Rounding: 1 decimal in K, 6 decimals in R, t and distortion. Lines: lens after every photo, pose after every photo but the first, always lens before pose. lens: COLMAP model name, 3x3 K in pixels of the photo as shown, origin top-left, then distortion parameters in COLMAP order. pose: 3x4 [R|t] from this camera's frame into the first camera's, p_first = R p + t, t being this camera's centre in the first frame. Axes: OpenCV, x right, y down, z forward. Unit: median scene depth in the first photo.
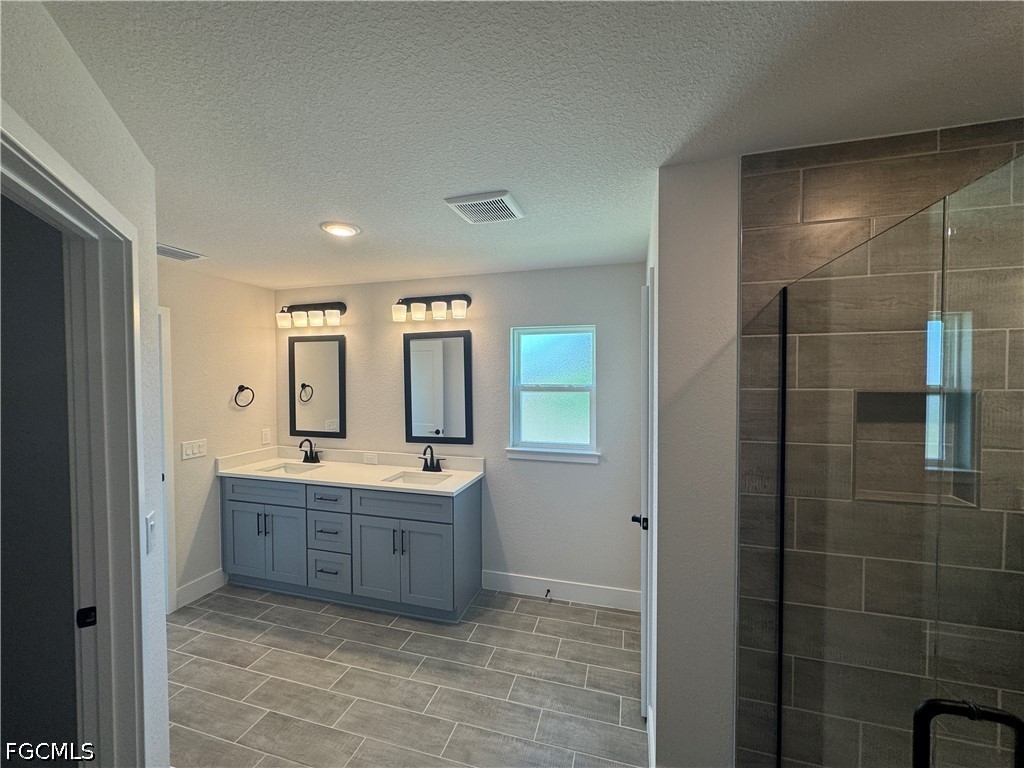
lens RADIAL K [[409.0, 0, 517.8], [0, 409.0, 384.8], [0, 0, 1]] dist [-0.001461, 0.000181]
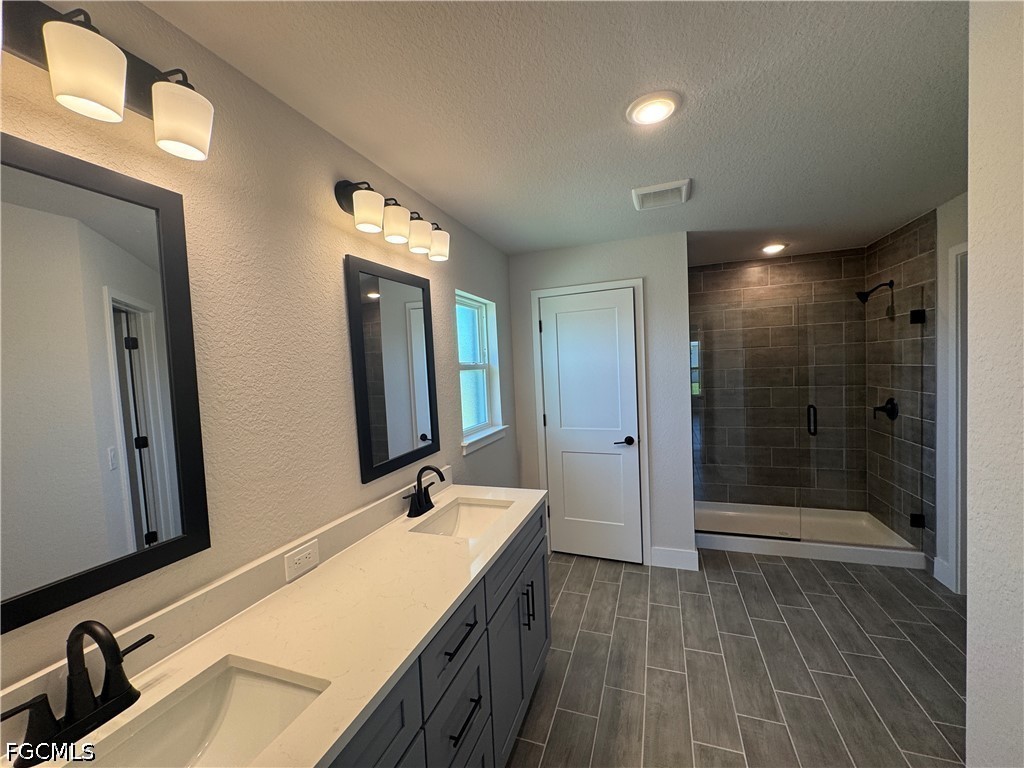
lens RADIAL K [[409.0, 0, 504.6], [0, 409.0, 390.5], [0, 0, 1]] dist [-0.001461, 0.000181]
pose [[0.065746, -0.048400, 0.996662, -1.065488], [0.077164, 0.996079, 0.043282, 0.034553], [-0.994848, 0.074061, 0.069223, 1.151353]]
